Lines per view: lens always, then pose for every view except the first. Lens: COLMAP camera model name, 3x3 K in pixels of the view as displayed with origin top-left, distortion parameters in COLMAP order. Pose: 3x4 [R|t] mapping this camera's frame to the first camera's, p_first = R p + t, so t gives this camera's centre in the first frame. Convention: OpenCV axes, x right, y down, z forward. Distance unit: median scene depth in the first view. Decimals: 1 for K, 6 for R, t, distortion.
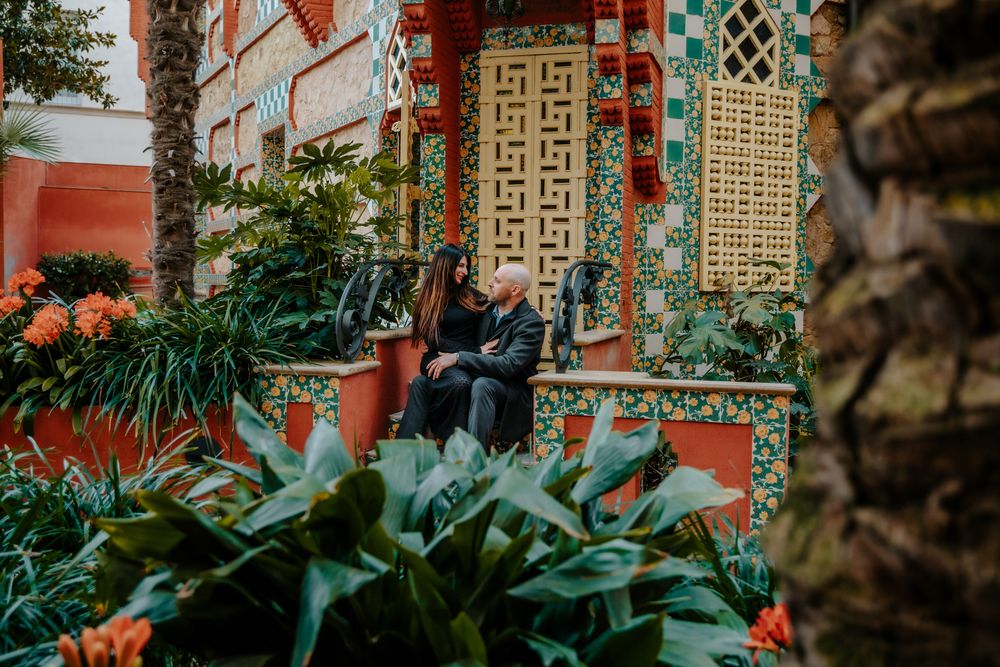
lens RADIAL K [[1023.4, 0, 500.2], [0, 1023.4, 332.9], [0, 0, 1]] dist [-0.007819, 0.000000]
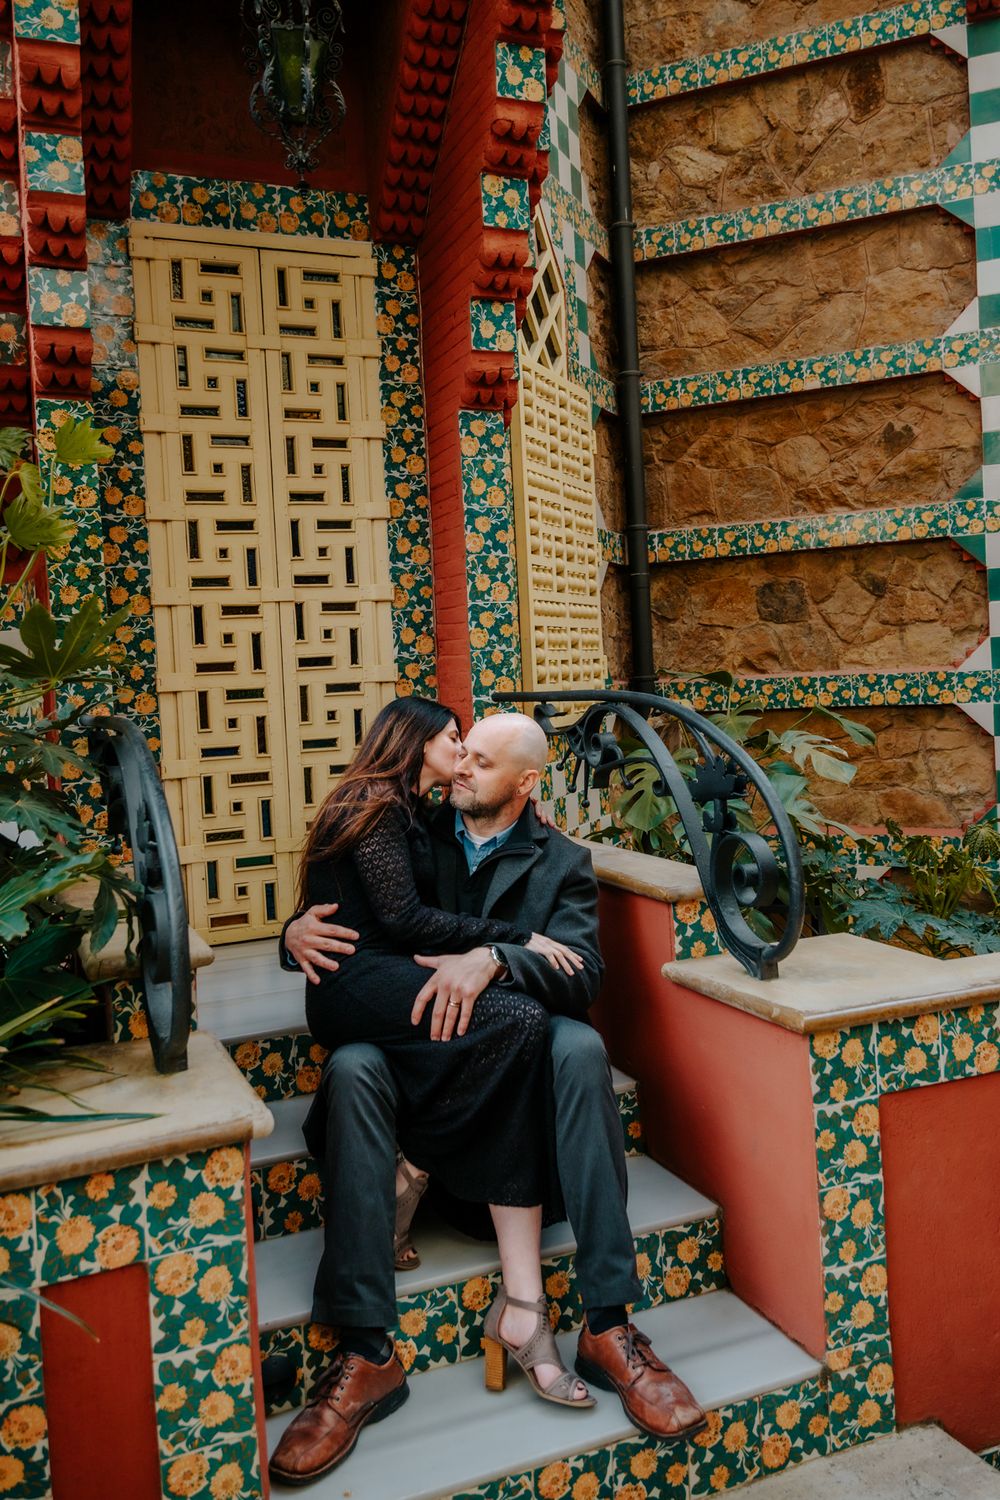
lens RADIAL K [[1211.4, 0, 491.8], [0, 1211.4, 705.3], [0, 0, 1]] dist [0.043439, -0.009139]
pose [[0.778604, -0.067092, 0.623918, -0.240730], [0.087386, 0.996173, -0.001929, -0.057917], [-0.621401, 0.056024, 0.781487, 0.522165]]
